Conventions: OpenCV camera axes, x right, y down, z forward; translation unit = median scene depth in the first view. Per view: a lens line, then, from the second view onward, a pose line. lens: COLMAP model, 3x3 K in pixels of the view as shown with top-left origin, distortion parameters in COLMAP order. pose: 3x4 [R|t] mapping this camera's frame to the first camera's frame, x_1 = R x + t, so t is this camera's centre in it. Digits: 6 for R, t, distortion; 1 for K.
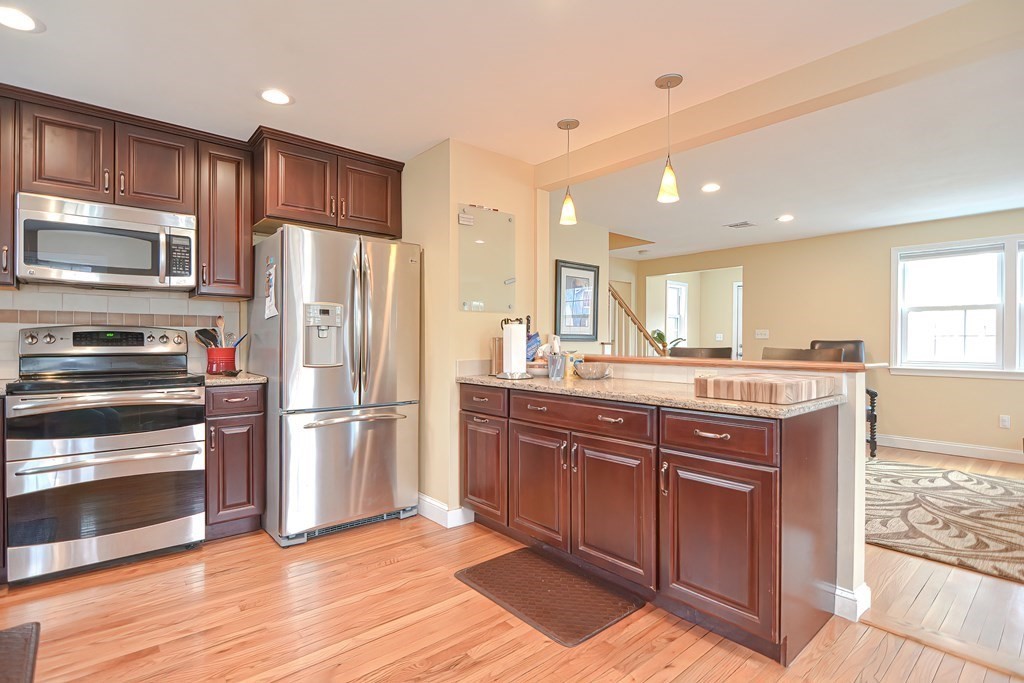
lens RADIAL K [[498.9, 0, 507.7], [0, 498.9, 341.9], [0, 0, 1]] dist [0.003213, -0.008234]
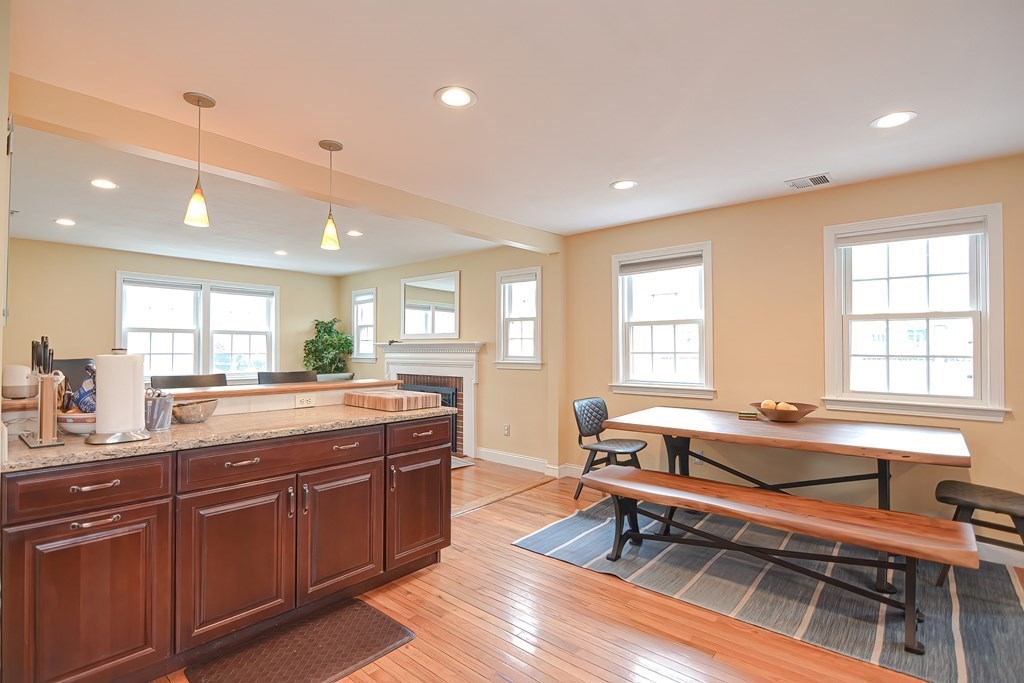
lens RADIAL K [[498.9, 0, 509.6], [0, 498.9, 342.2], [0, 0, 1]] dist [0.003213, -0.008234]
pose [[-0.142024, 0.011625, 0.989795, -0.695120], [0.002506, 0.999932, -0.011385, -0.043448], [-0.989860, 0.000864, -0.142044, 0.605728]]
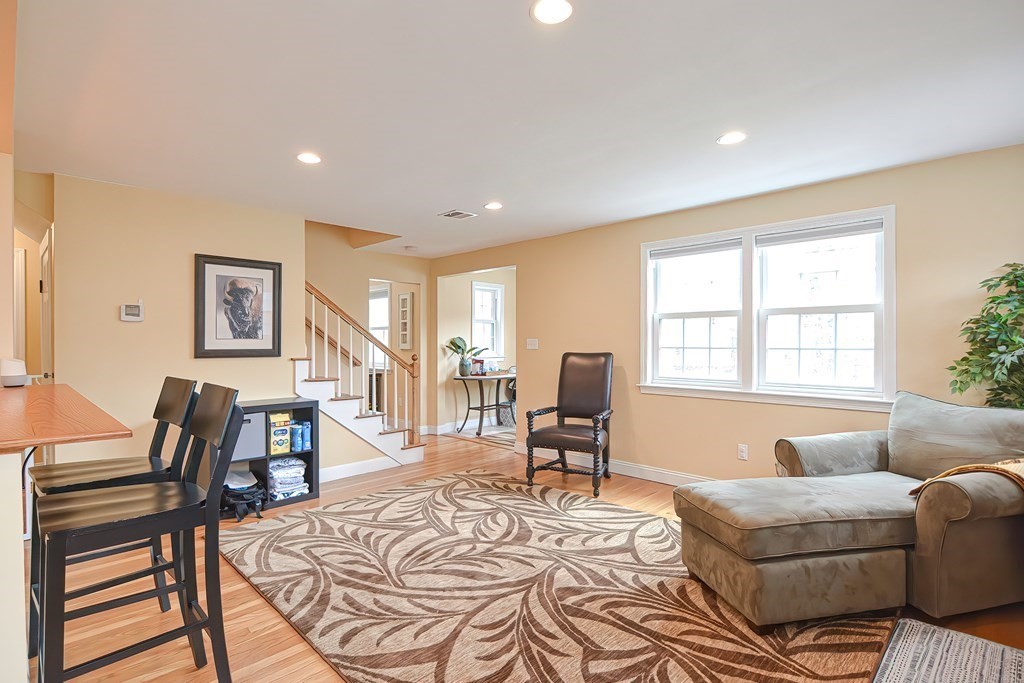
lens RADIAL K [[498.9, 0, 504.0], [0, 498.9, 347.0], [0, 0, 1]] dist [0.003213, -0.008234]
pose [[0.997434, -0.006542, 0.071289, 0.874673], [0.006060, 0.999957, 0.006974, -0.037746], [-0.071332, -0.006524, 0.997431, 0.315928]]
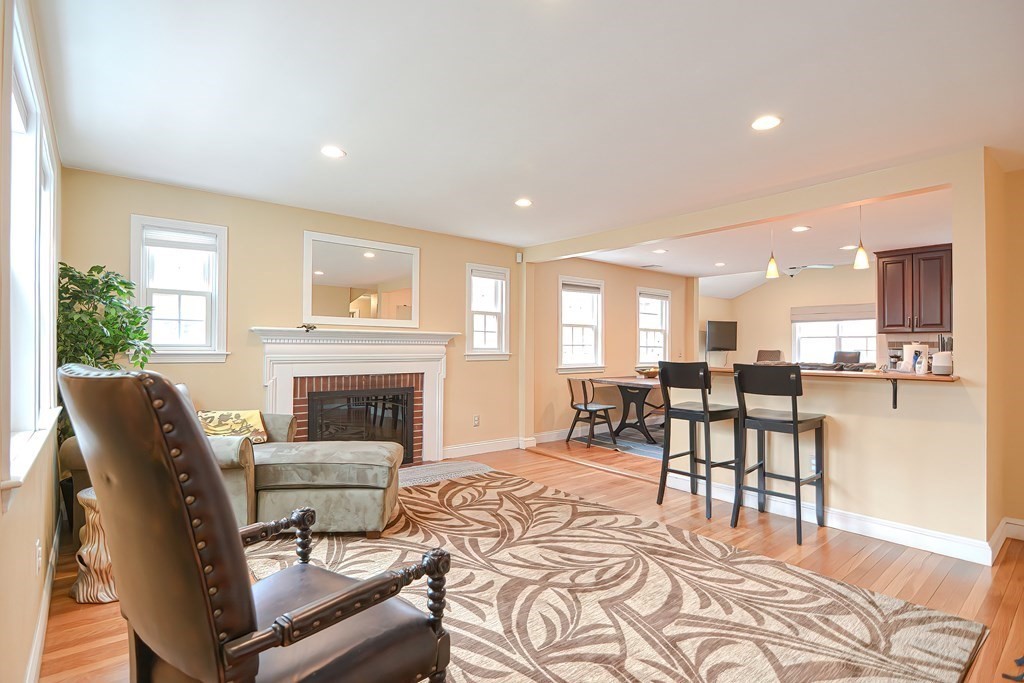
lens RADIAL K [[498.9, 0, 511.5], [0, 498.9, 344.0], [0, 0, 1]] dist [0.003213, -0.008234]
pose [[-0.999874, -0.009535, 0.012717, 0.984586], [-0.009587, 0.999946, -0.004012, -0.022593], [-0.012678, -0.004133, -0.999911, 2.239734]]
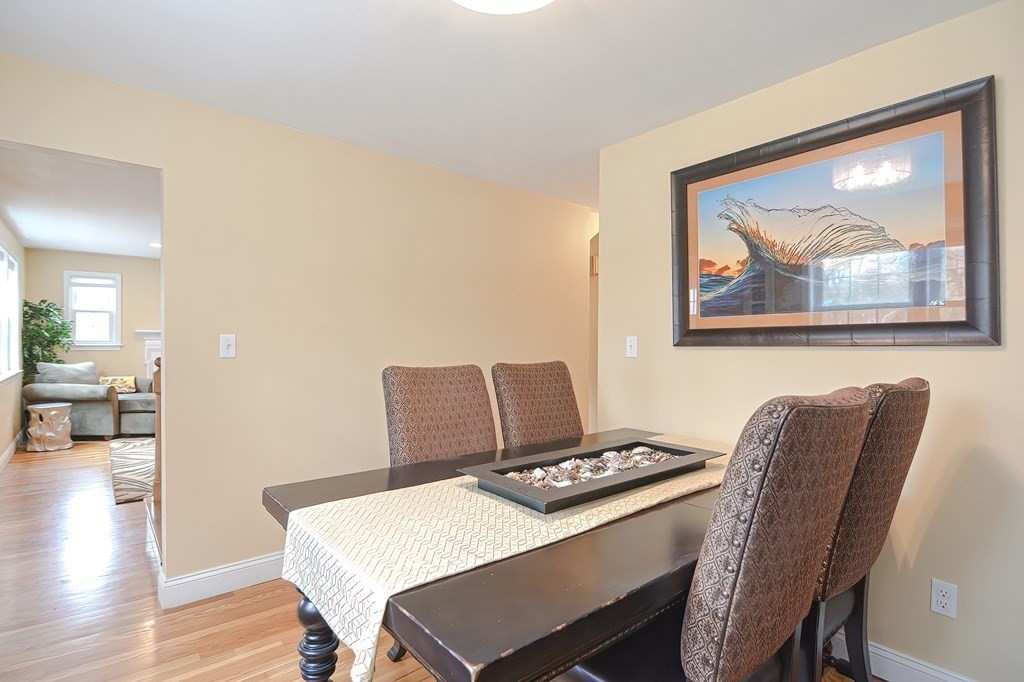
lens RADIAL K [[498.9, 0, 503.8], [0, 498.9, 338.3], [0, 0, 1]] dist [0.003213, -0.008234]
pose [[-0.999883, -0.009506, 0.012008, -0.087502], [-0.009514, 0.999955, -0.000595, -0.045007], [-0.012002, -0.000709, -0.999928, 3.261412]]
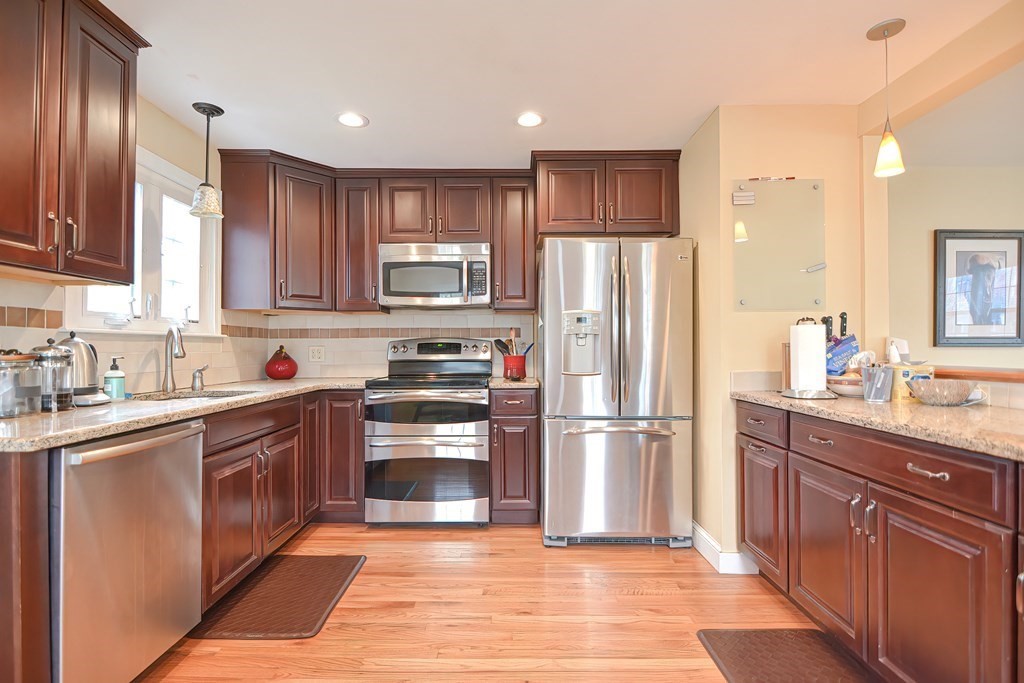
lens RADIAL K [[498.9, 0, 506.1], [0, 498.9, 347.5], [0, 0, 1]] dist [0.003213, -0.008234]
pose [[0.756256, -0.008140, -0.654226, 0.163293], [0.004673, 0.999964, -0.007039, 0.001453], [0.654260, 0.002266, 0.756267, 0.141215]]
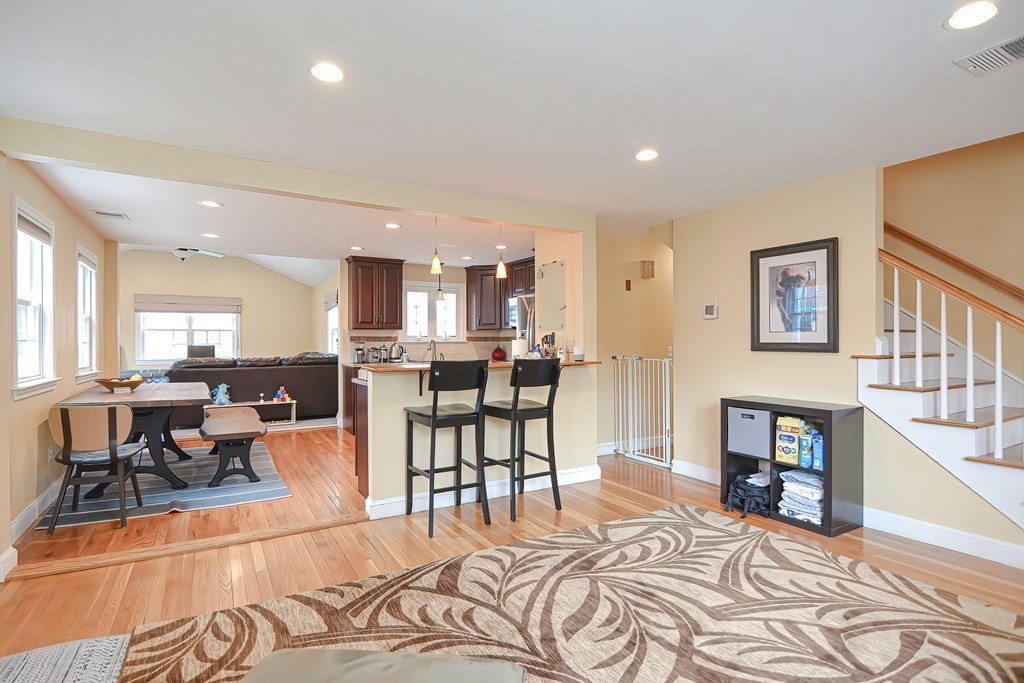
lens RADIAL K [[498.9, 0, 504.2], [0, 498.9, 342.4], [0, 0, 1]] dist [0.003213, -0.008234]
pose [[-0.184669, -0.001234, -0.982800, 1.638155], [-0.000753, 0.999999, -0.001115, -0.025202], [0.982800, 0.000534, -0.184670, 1.259752]]
